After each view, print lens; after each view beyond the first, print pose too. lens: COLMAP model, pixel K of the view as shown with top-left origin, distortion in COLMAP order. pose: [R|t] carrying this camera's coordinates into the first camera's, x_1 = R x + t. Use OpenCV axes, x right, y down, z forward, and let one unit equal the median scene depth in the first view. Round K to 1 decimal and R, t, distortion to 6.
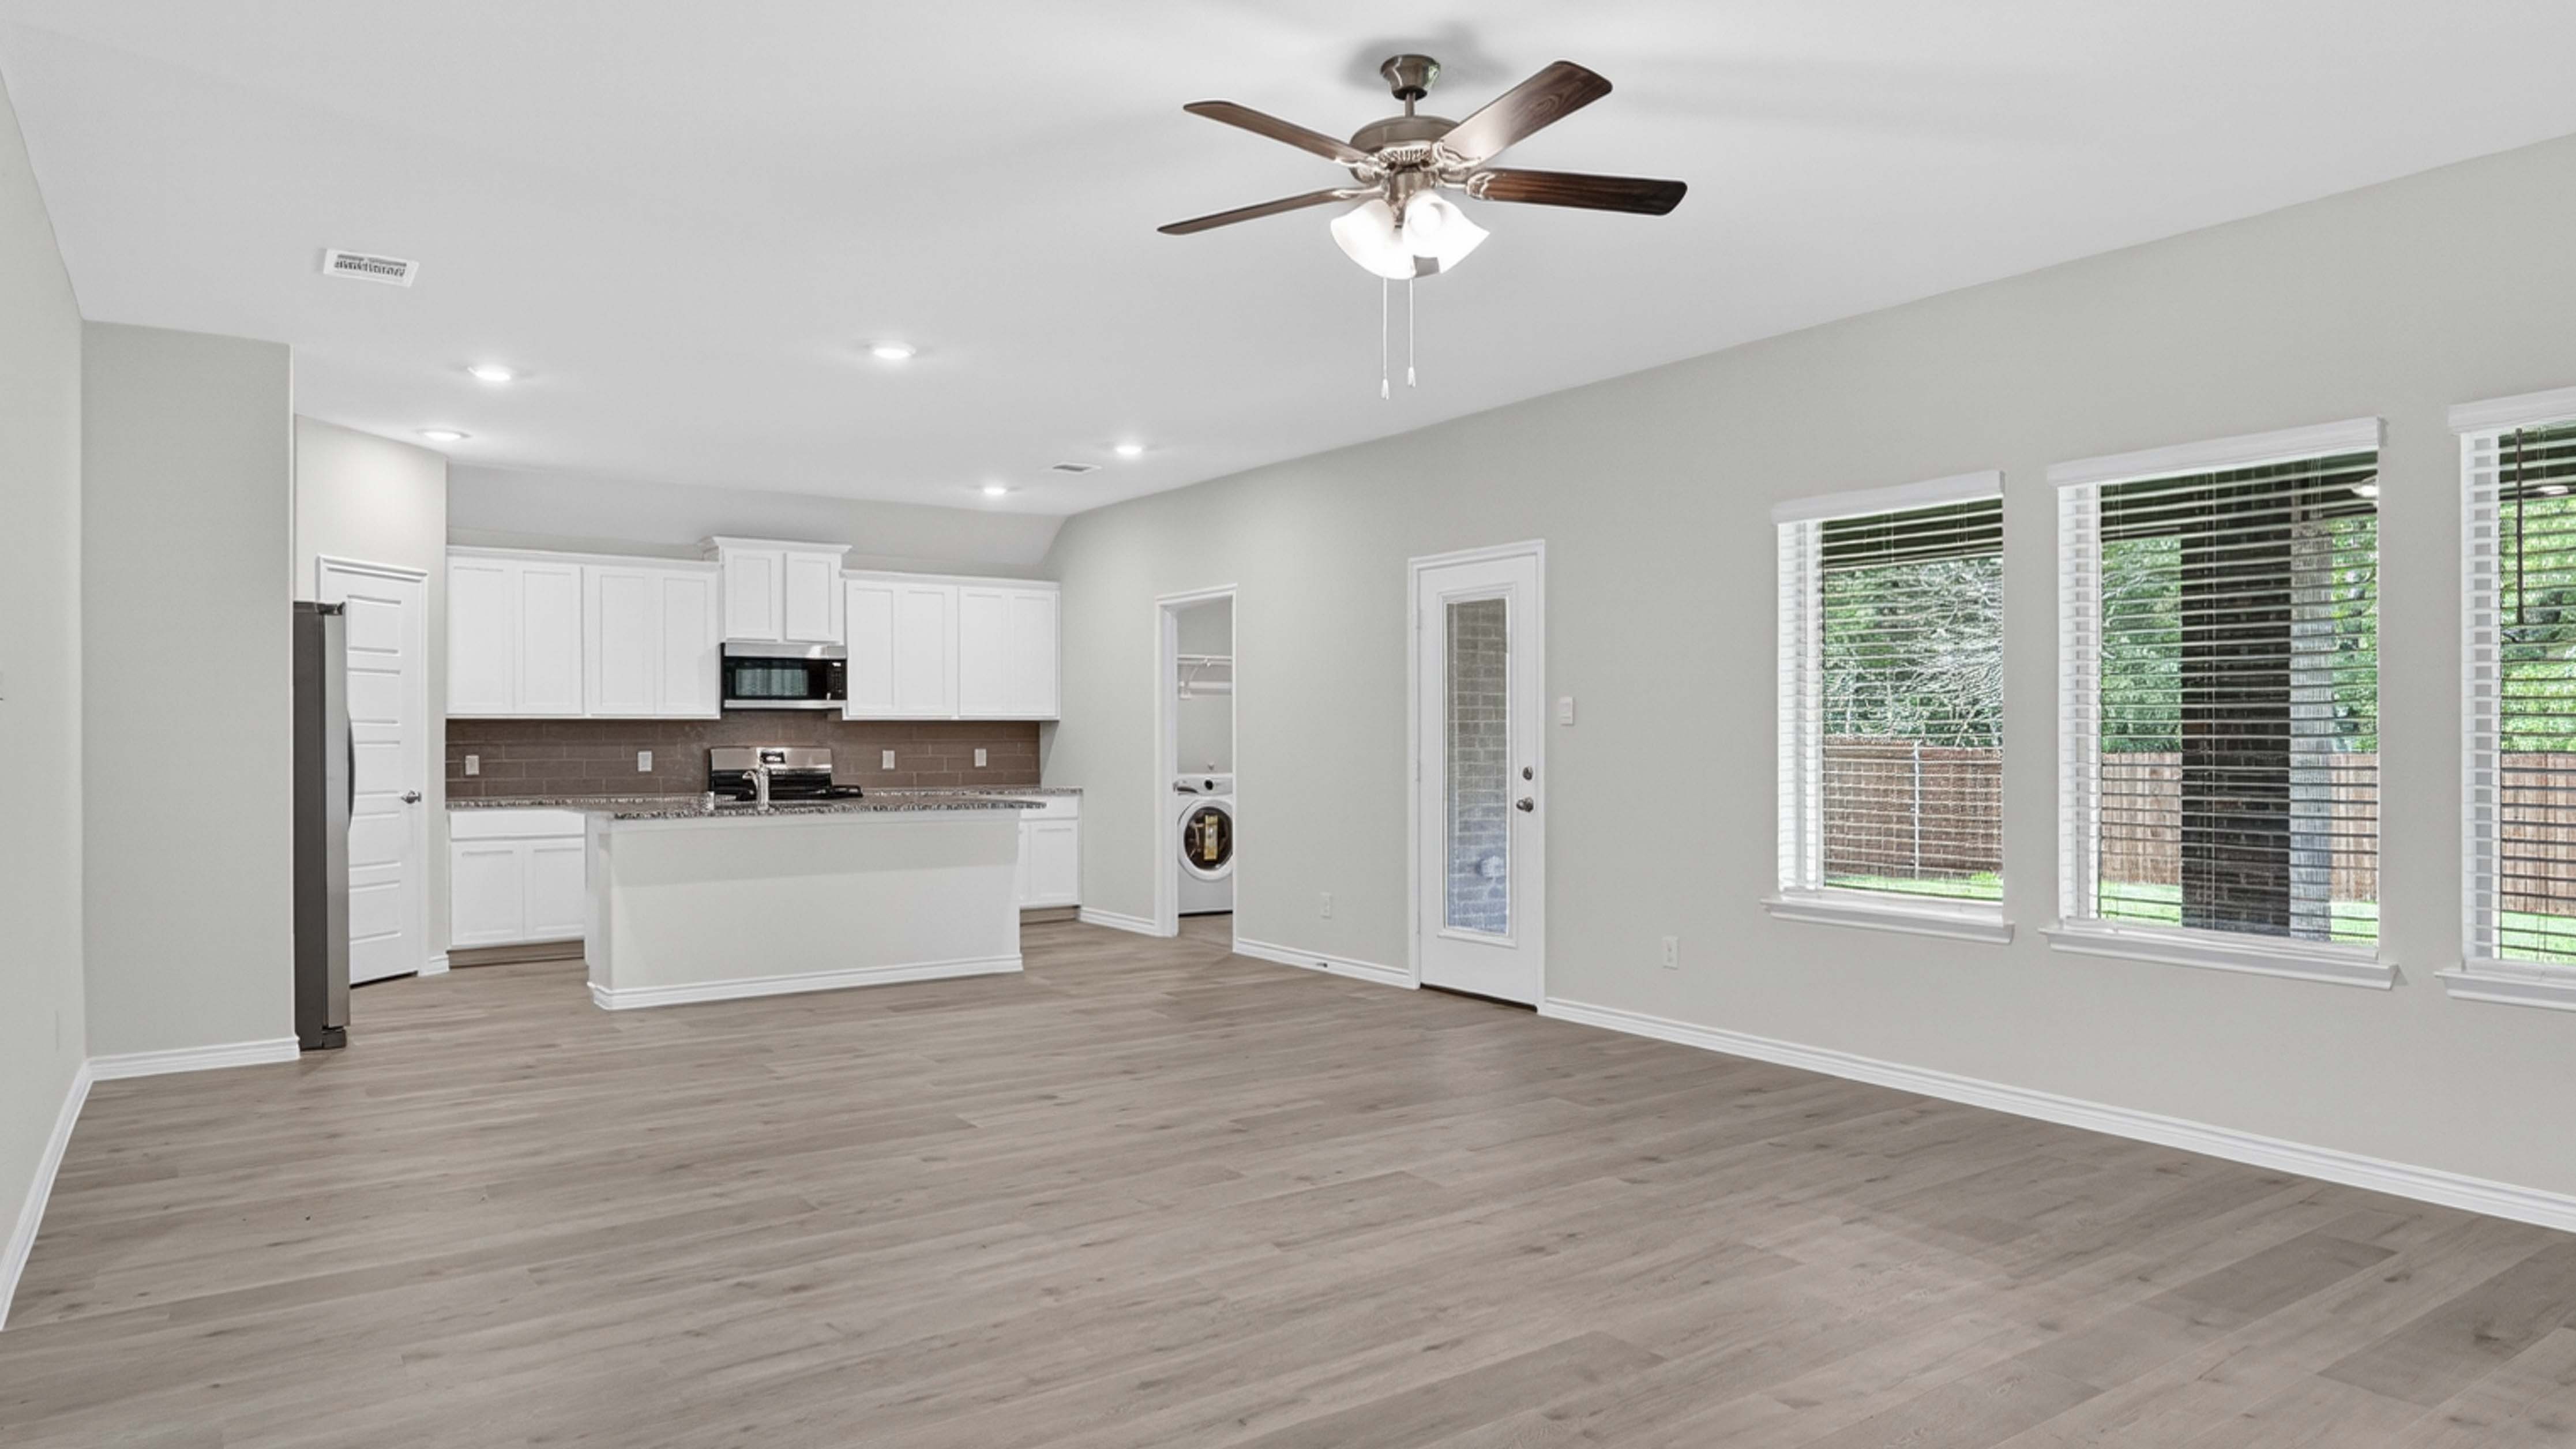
lens RADIAL K [[1544.9, 0, 1288.0], [0, 1544.9, 724.5], [0, 0, 1]] dist [-0.006139, -0.000867]
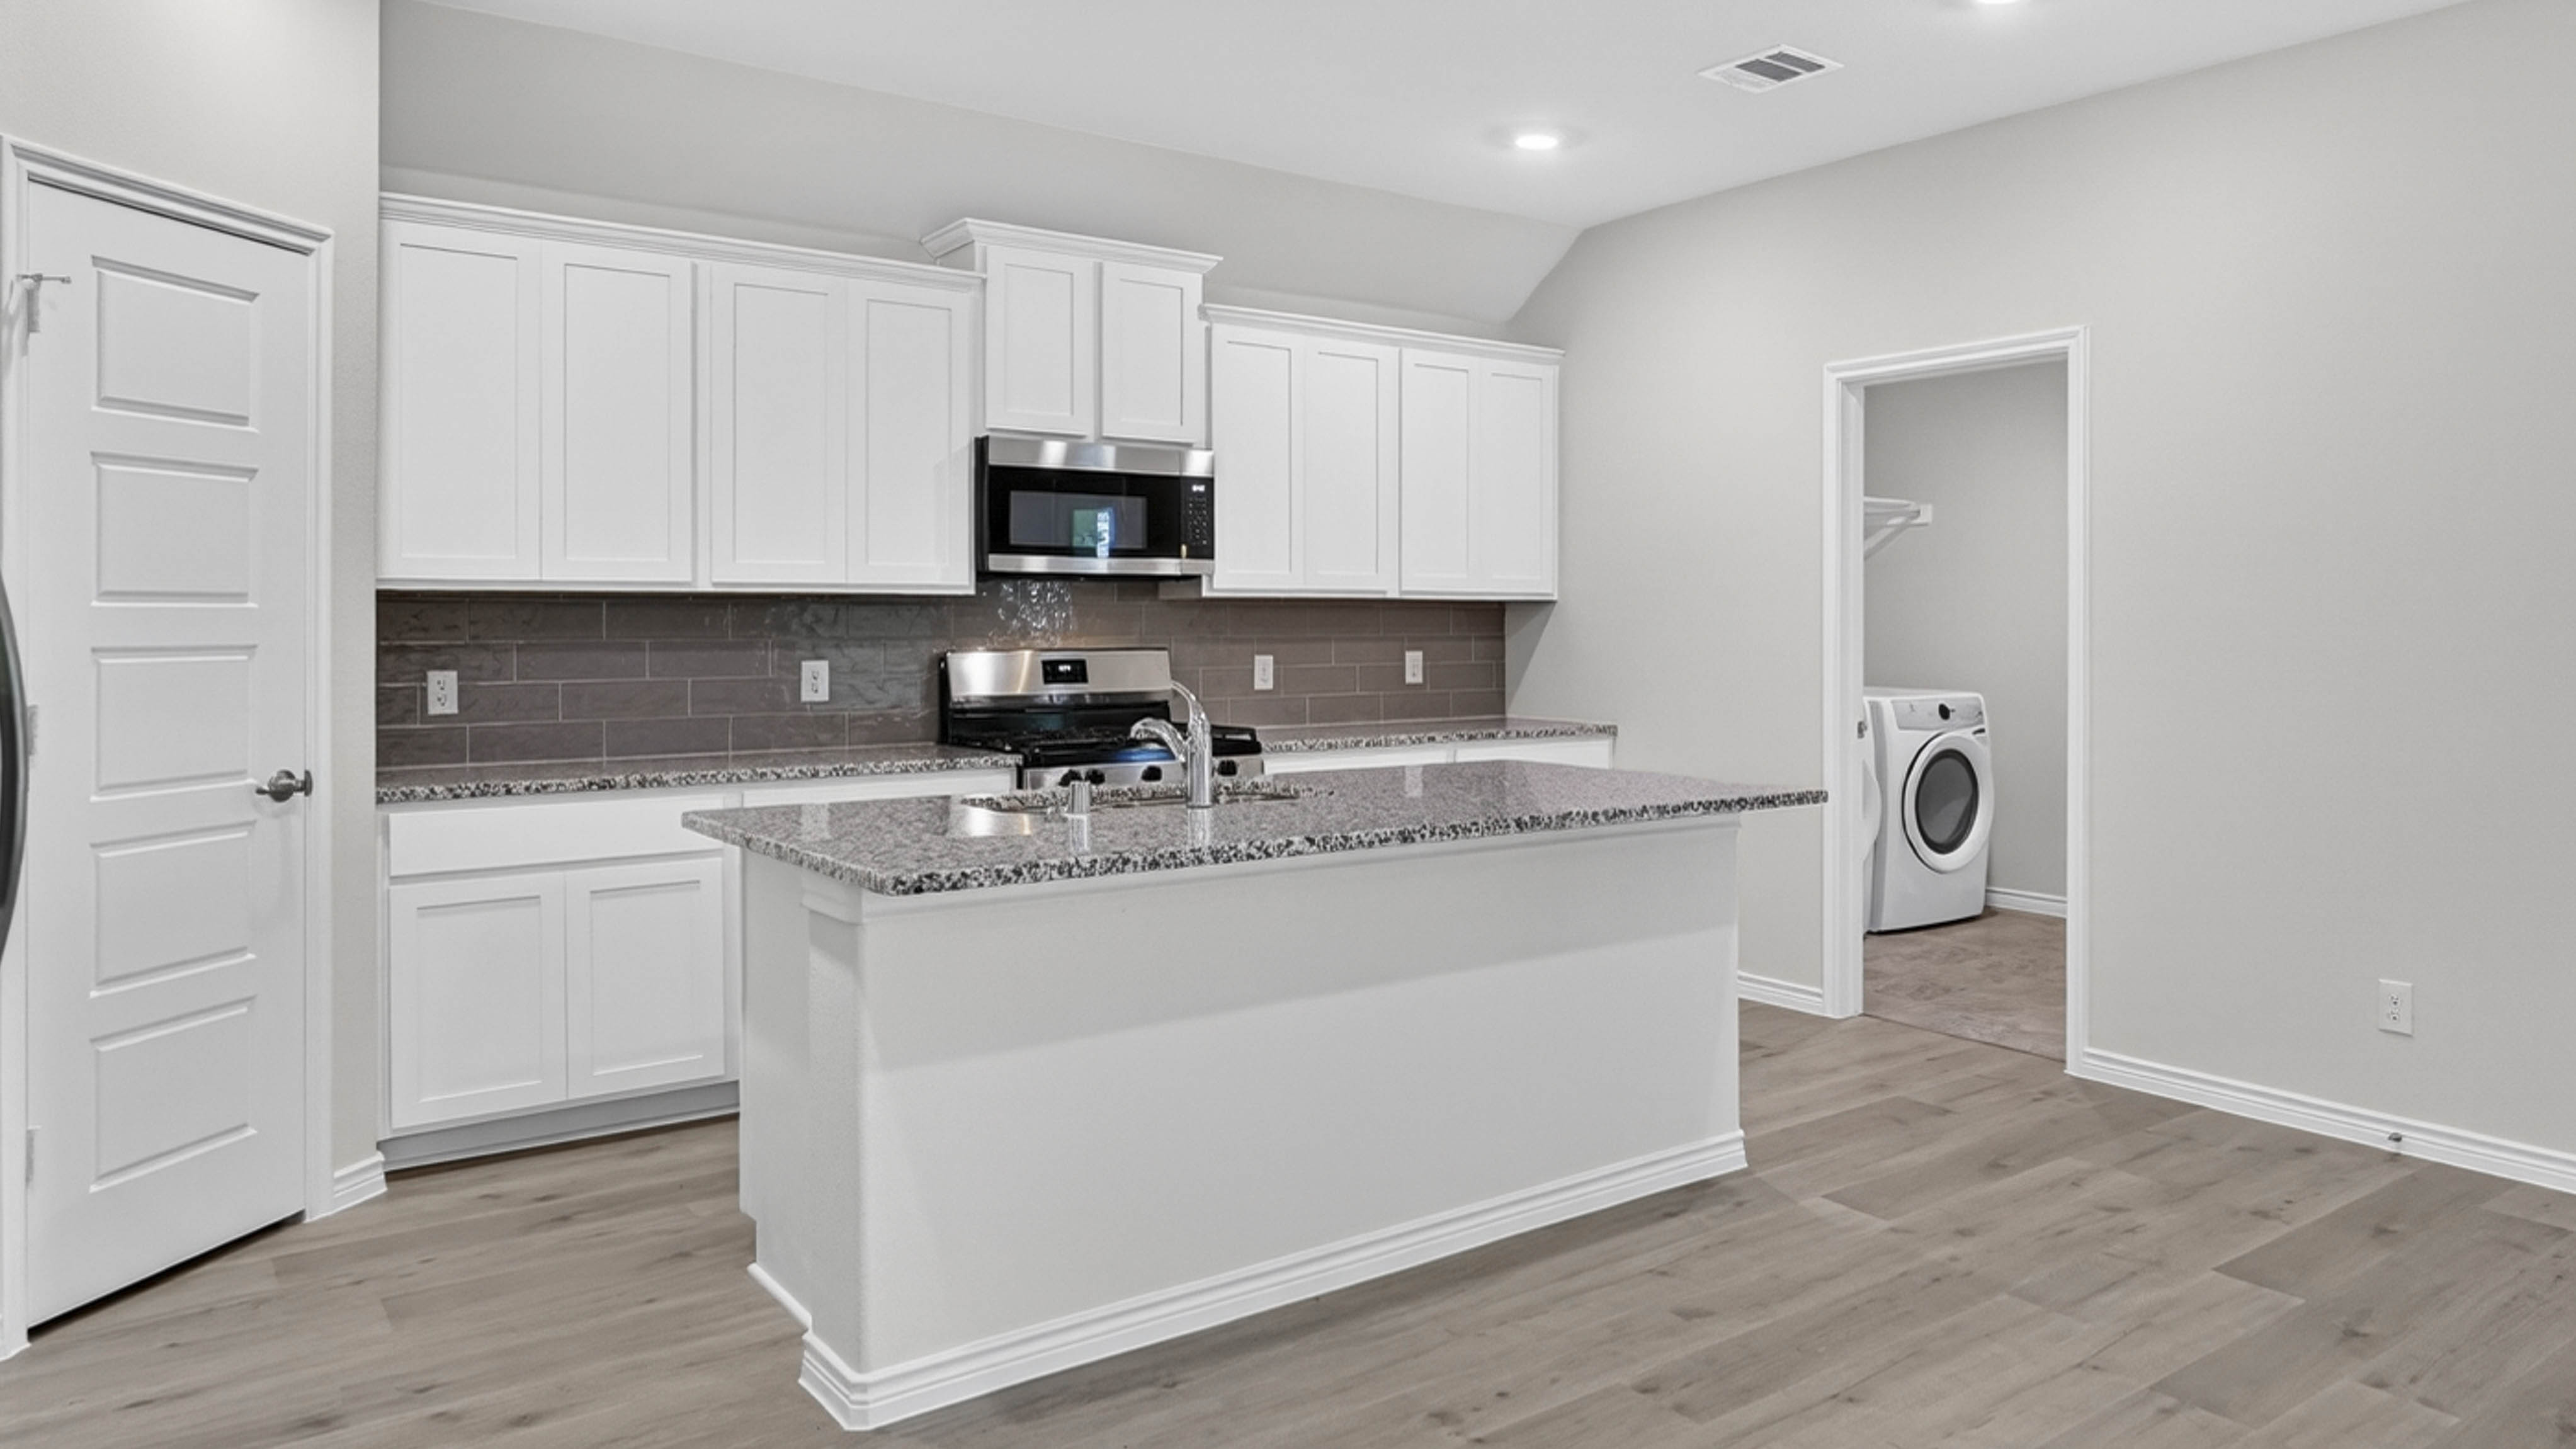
lens RADIAL K [[1703.0, 0, 1529.6], [0, 1703.0, 611.5], [0, 0, 1]] dist [0.000666, -0.000593]
pose [[0.995618, 0.004146, 0.093422, -0.276441], [-0.004416, 0.999987, 0.002682, -0.000279], [-0.093410, -0.003083, 0.995623, 0.507026]]
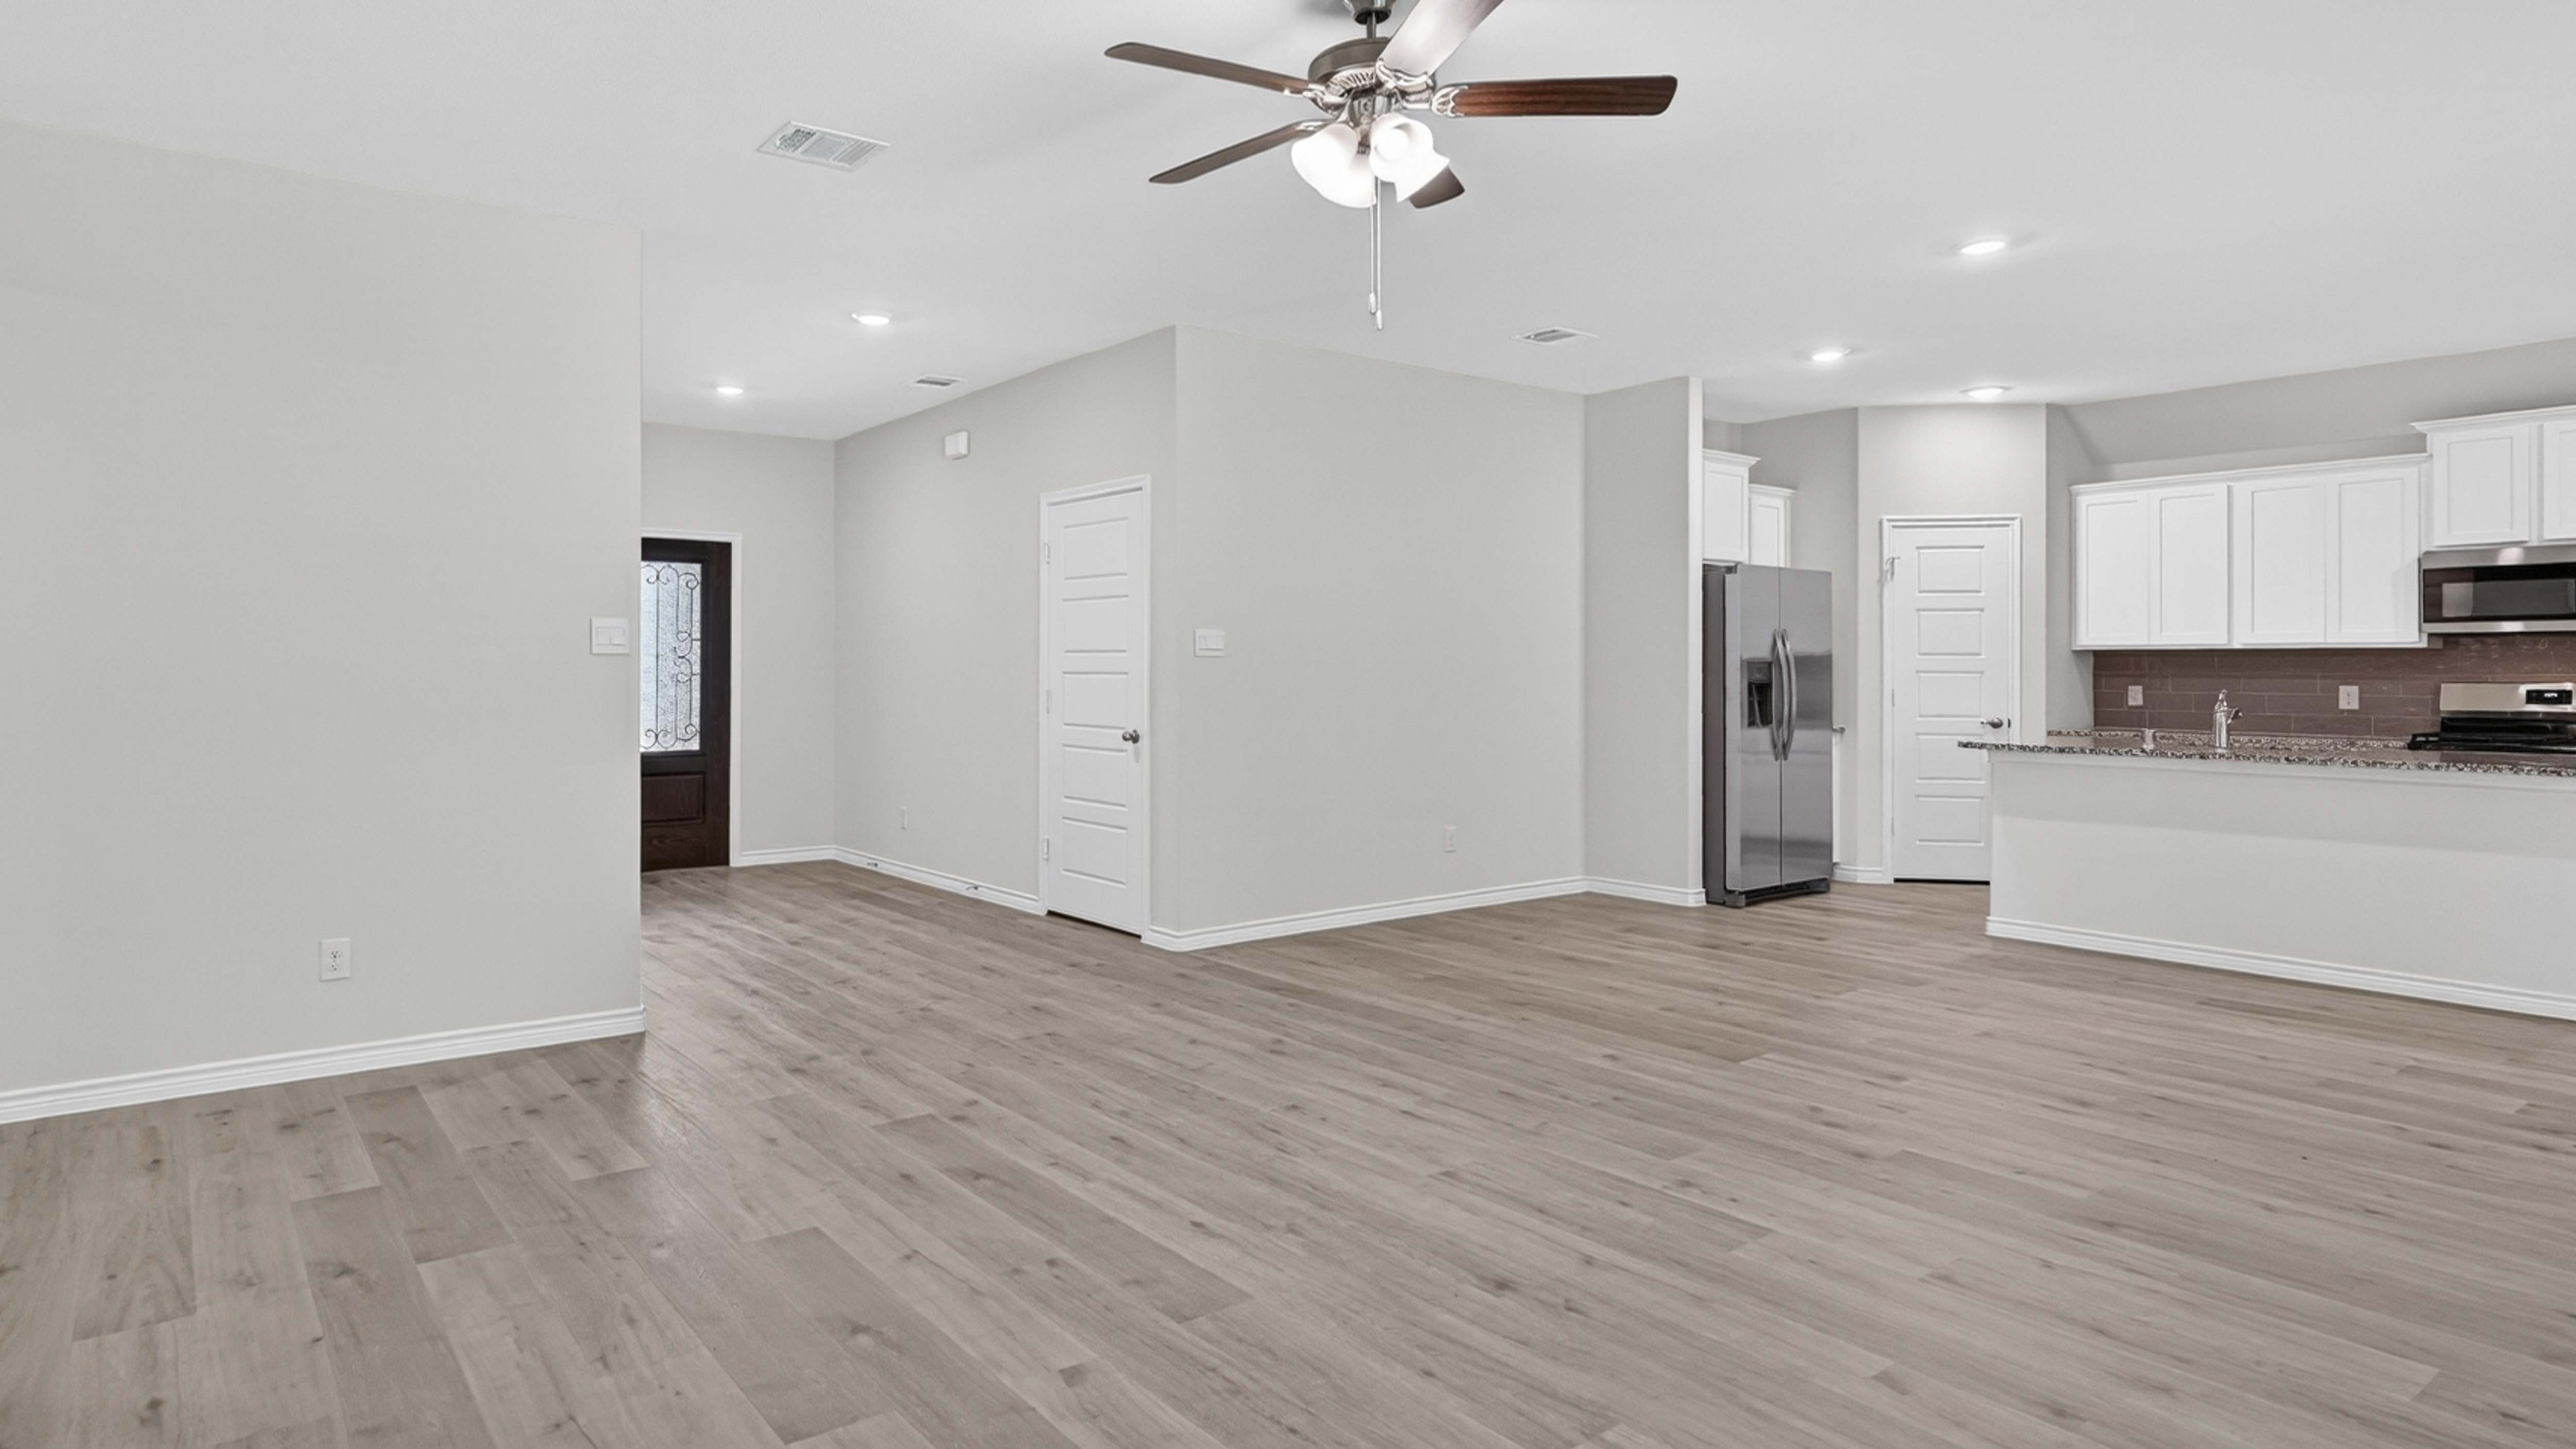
lens RADIAL K [[1388.4, 0, 1121.3], [0, 1388.4, 666.9], [0, 0, 1]] dist [0.002772, 0.001540]
pose [[0.012826, 0.005900, -0.999900, 0.403073], [0.005256, 0.999968, 0.005968, -0.001444], [0.999904, -0.005332, 0.012795, 0.345319]]
